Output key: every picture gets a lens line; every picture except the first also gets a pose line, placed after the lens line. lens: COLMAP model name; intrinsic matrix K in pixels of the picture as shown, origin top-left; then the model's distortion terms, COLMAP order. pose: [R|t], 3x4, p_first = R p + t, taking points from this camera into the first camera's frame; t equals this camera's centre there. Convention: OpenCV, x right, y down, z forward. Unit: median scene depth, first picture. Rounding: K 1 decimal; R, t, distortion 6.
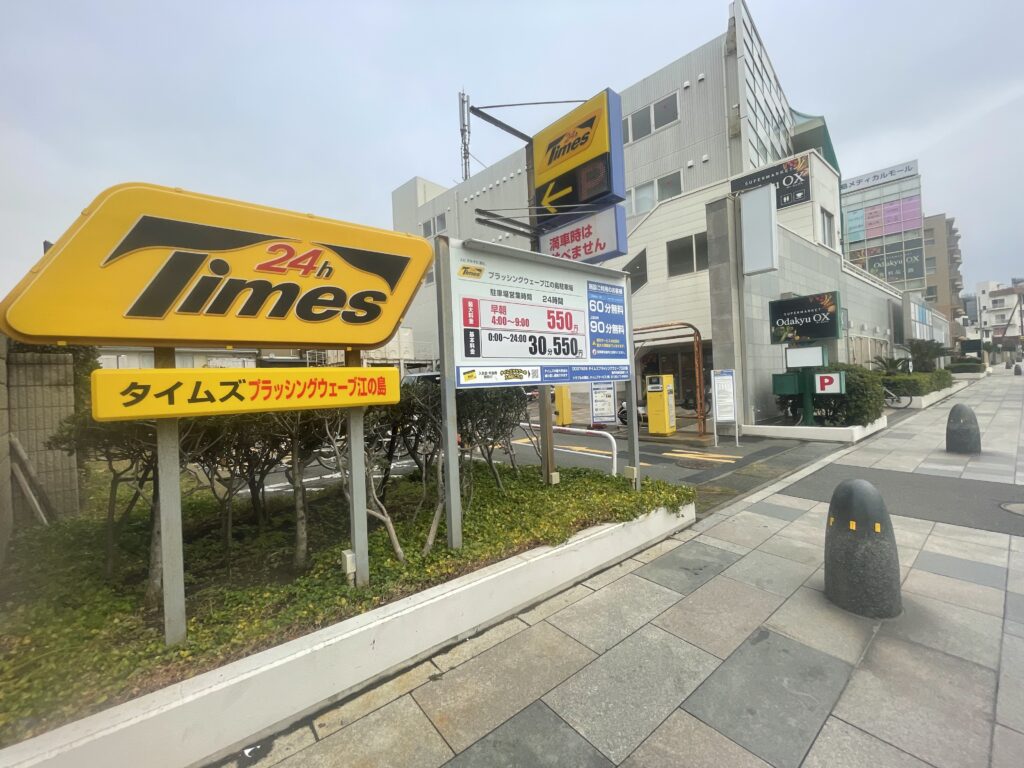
lens RADIAL K [[415.1, 0, 513.1], [0, 415.1, 383.4], [0, 0, 1]] dist [-0.009786, -0.000478]
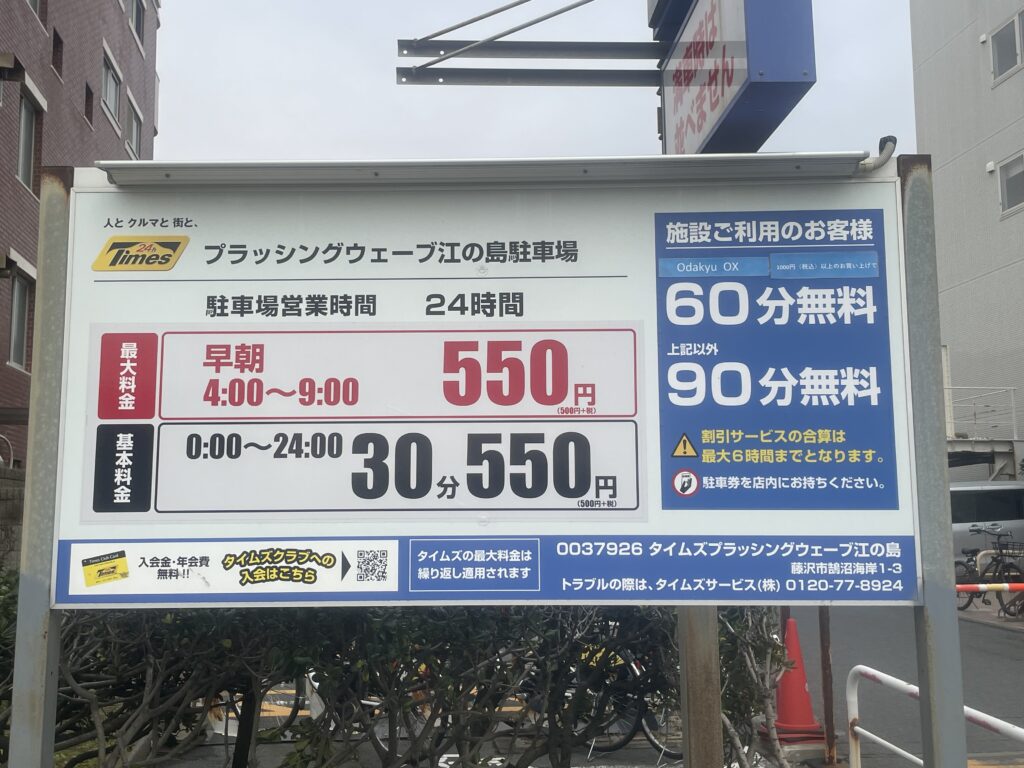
lens RADIAL K [[1144.1, 0, 511.0], [0, 1144.1, 377.8], [0, 0, 1]] dist [0.078223, 0.000000]
pose [[0.768678, -0.039959, -0.638387, 0.635490], [-0.026581, 0.995189, -0.094299, -0.079649], [0.639084, 0.089454, 0.763918, 0.433490]]
